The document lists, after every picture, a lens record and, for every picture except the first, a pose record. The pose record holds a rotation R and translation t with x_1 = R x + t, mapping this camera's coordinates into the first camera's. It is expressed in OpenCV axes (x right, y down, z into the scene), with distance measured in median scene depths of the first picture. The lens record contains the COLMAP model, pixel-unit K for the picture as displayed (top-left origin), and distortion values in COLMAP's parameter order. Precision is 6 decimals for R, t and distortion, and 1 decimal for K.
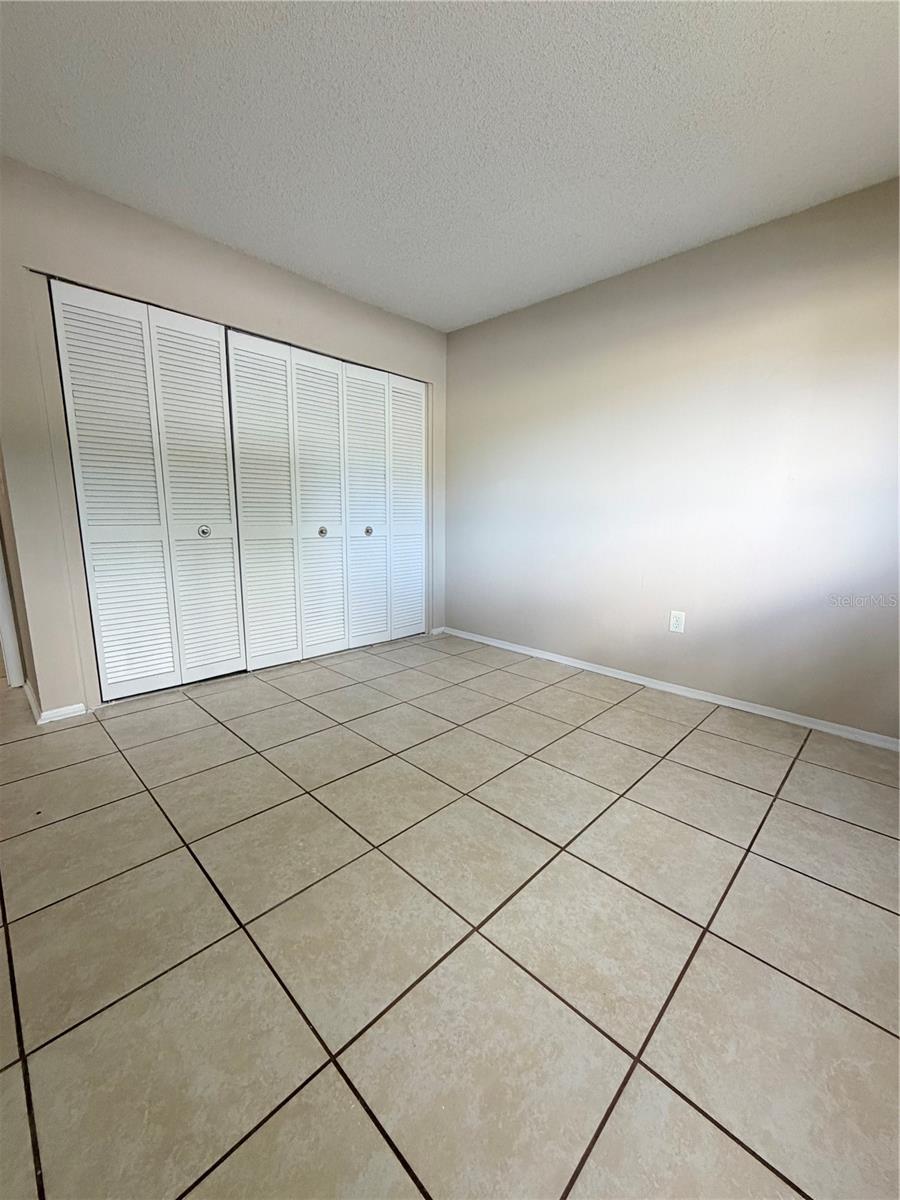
lens RADIAL K [[479.0, 0, 451.3], [0, 479.0, 600.3], [0, 0, 1]] dist [-0.000025, 0.000024]
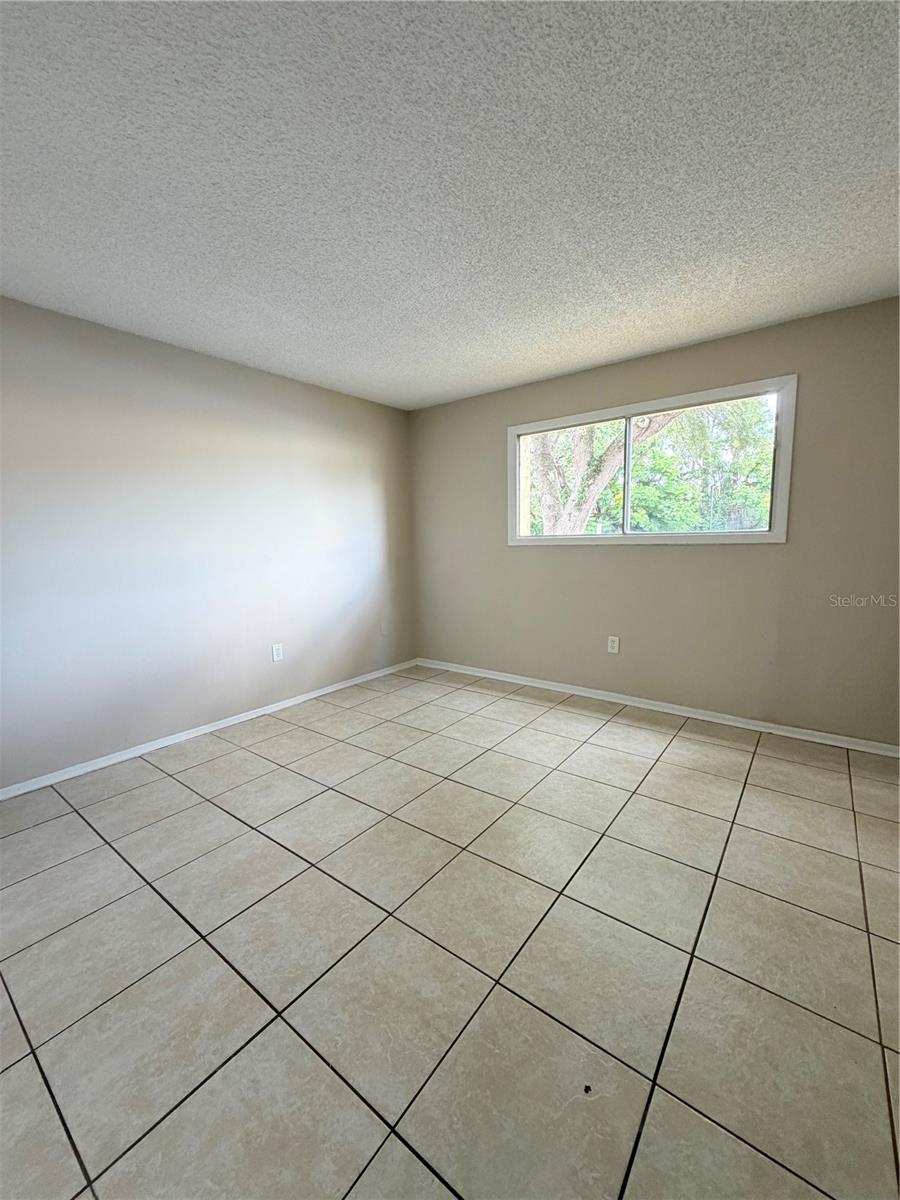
lens RADIAL K [[479.0, 0, 451.3], [0, 479.0, 600.3], [0, 0, 1]] dist [-0.000025, 0.000024]
pose [[-0.119941, -0.137294, 0.983242, -0.923255], [0.200676, 0.966594, 0.159449, -0.225575], [-0.972288, 0.216438, -0.088382, 0.727534]]
